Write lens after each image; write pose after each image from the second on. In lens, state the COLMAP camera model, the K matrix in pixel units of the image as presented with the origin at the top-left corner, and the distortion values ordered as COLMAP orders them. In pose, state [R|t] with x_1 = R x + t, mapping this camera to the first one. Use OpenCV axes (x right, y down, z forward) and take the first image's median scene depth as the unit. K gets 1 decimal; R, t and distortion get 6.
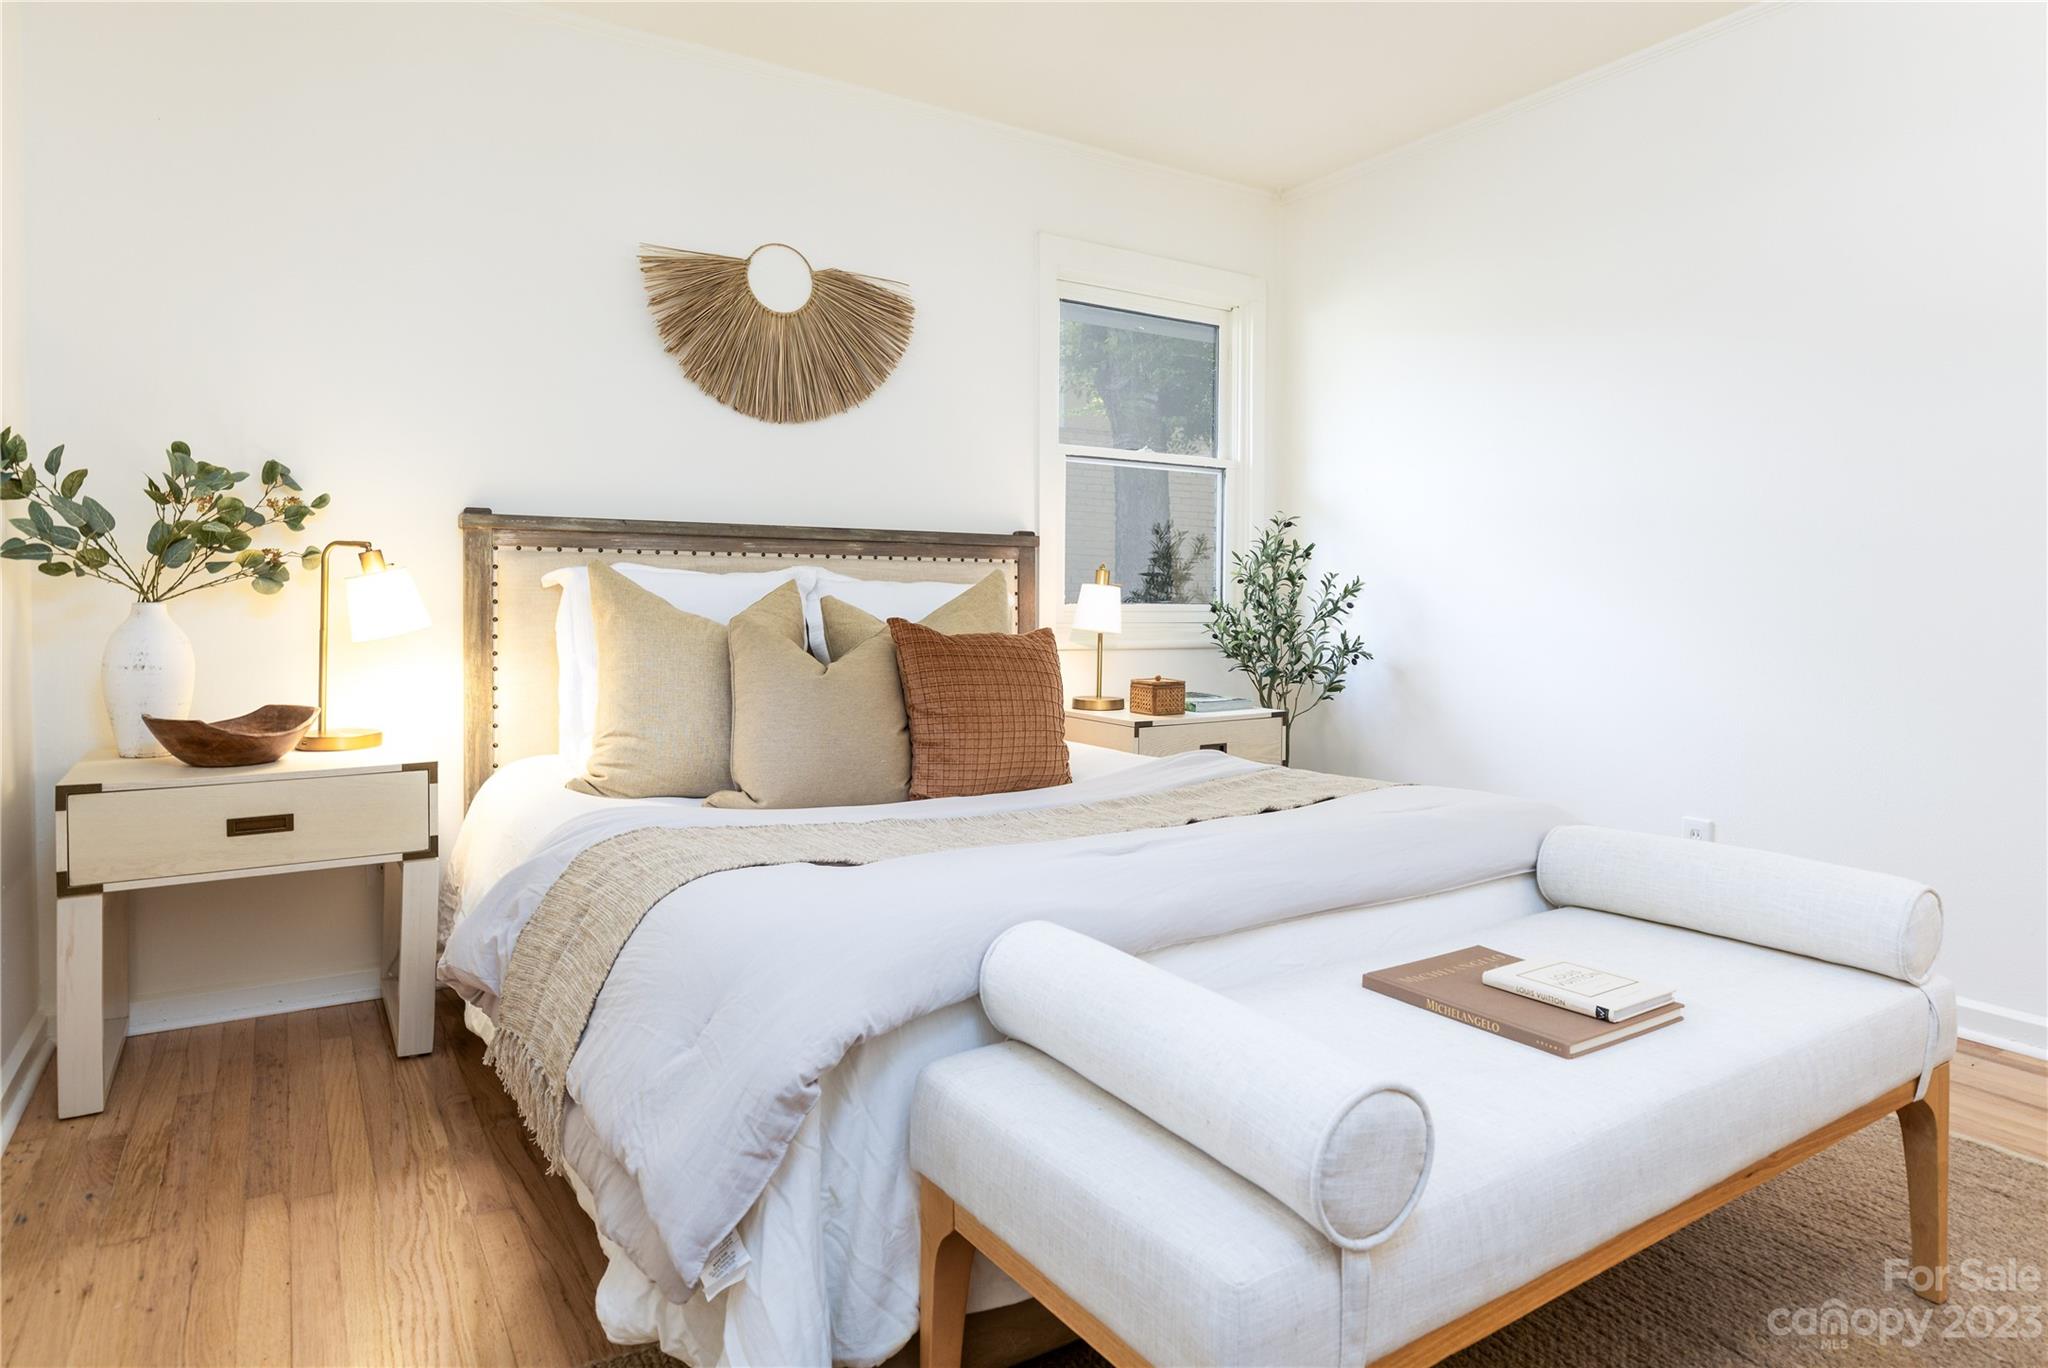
lens RADIAL K [[1439.2, 0, 1035.1], [0, 1439.2, 595.2], [0, 0, 1]] dist [-0.000312, 0.000569]
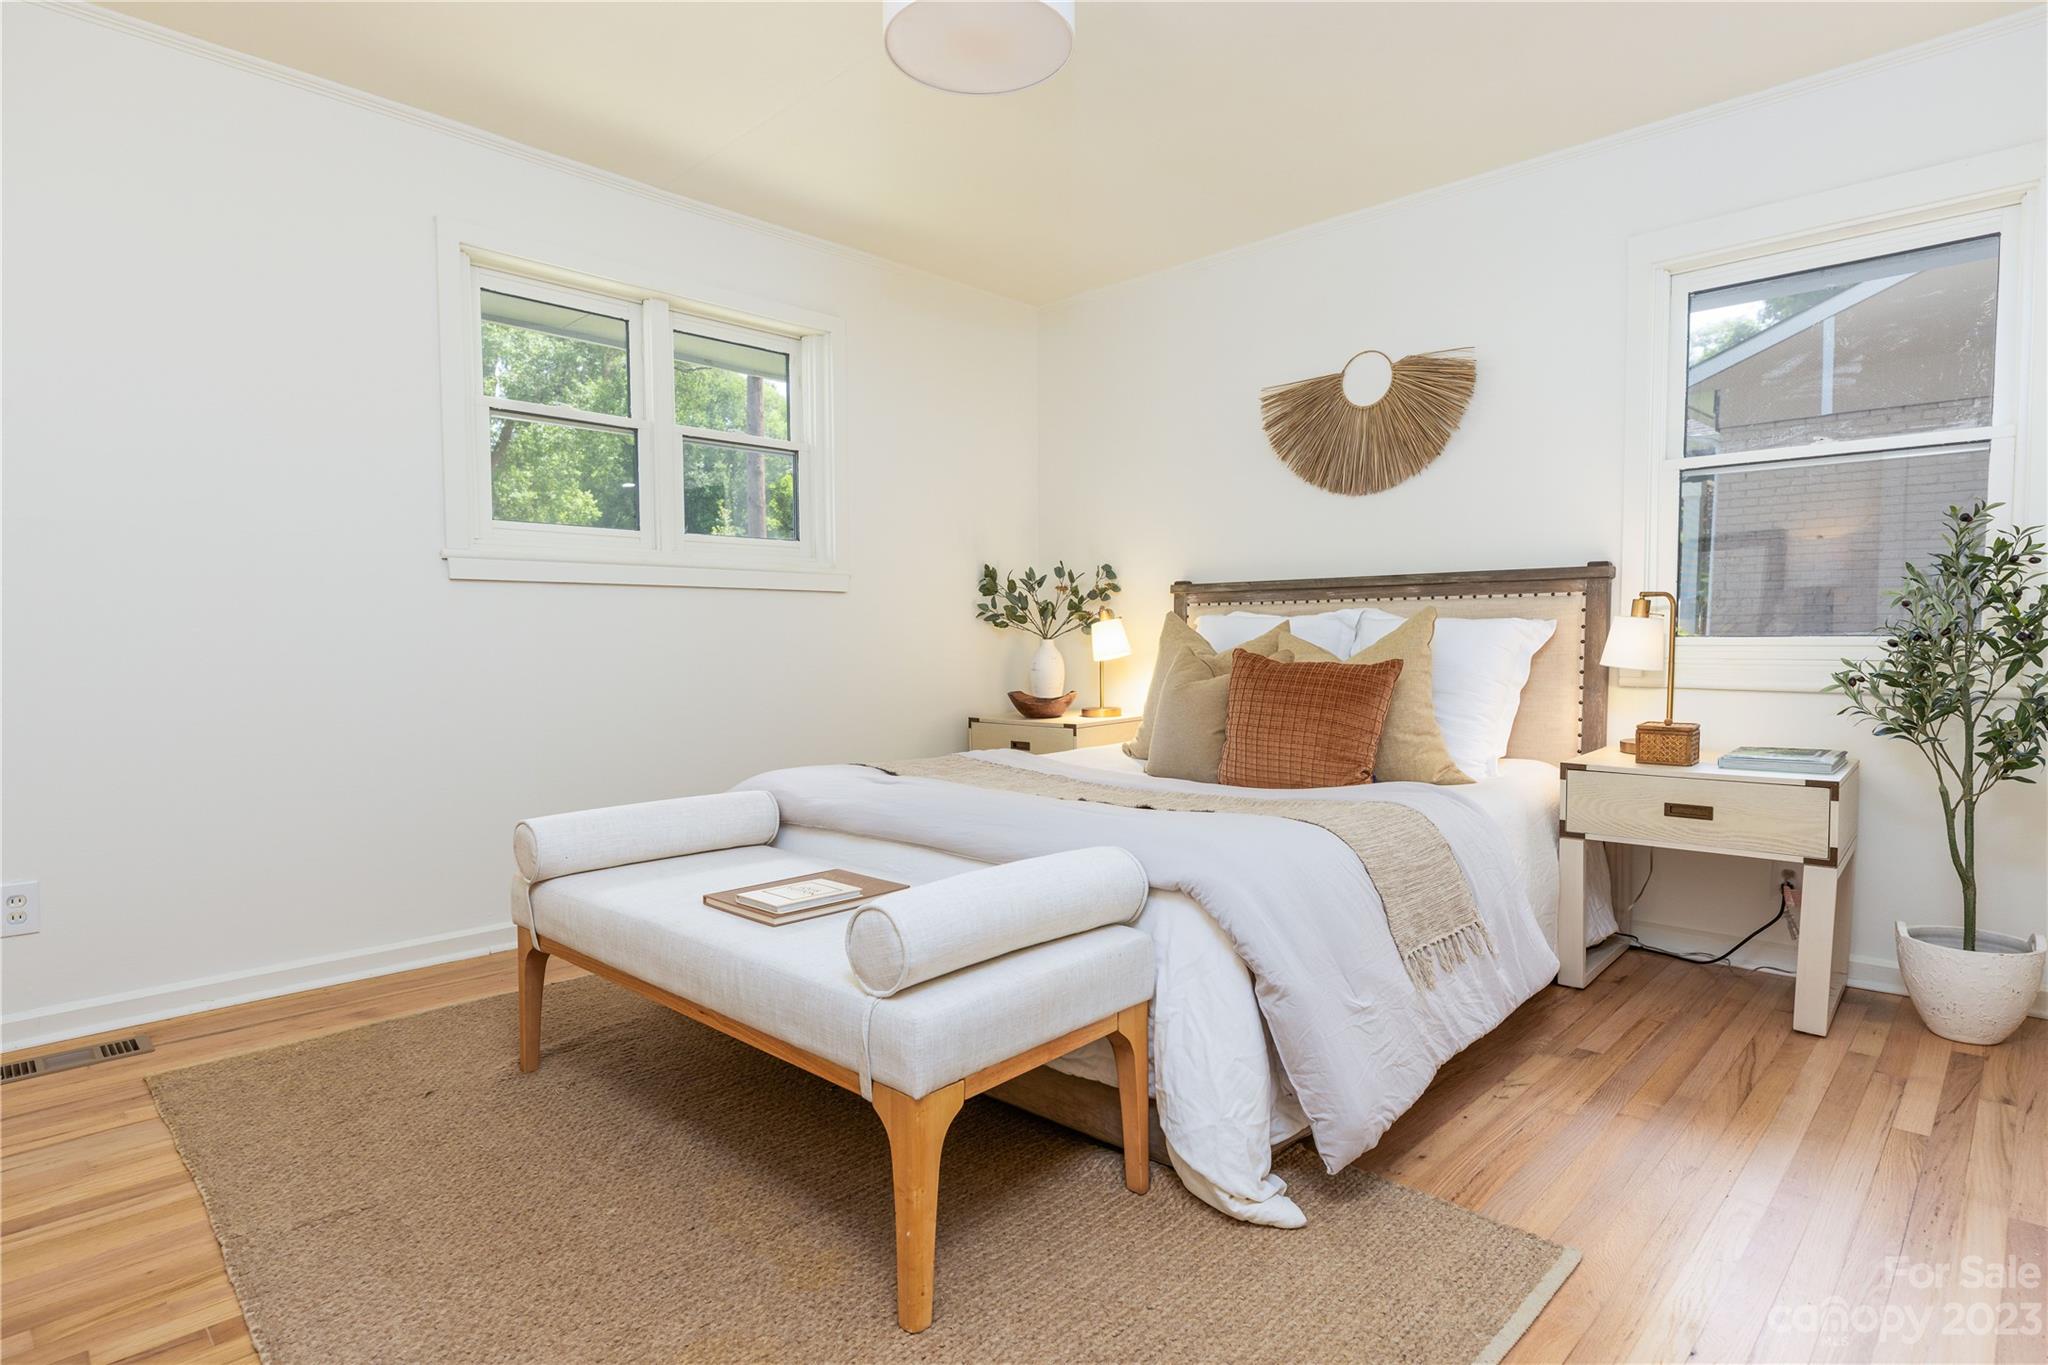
lens RADIAL K [[1089.6, 0, 1025.3], [0, 1089.6, 691.1], [0, 0, 1]] dist [-0.003159, -0.000002]
pose [[0.133190, 0.041488, -0.990222, 0.728520], [0.006605, 0.999064, 0.042747, 0.009456], [0.991068, -0.012234, 0.132792, 0.569455]]
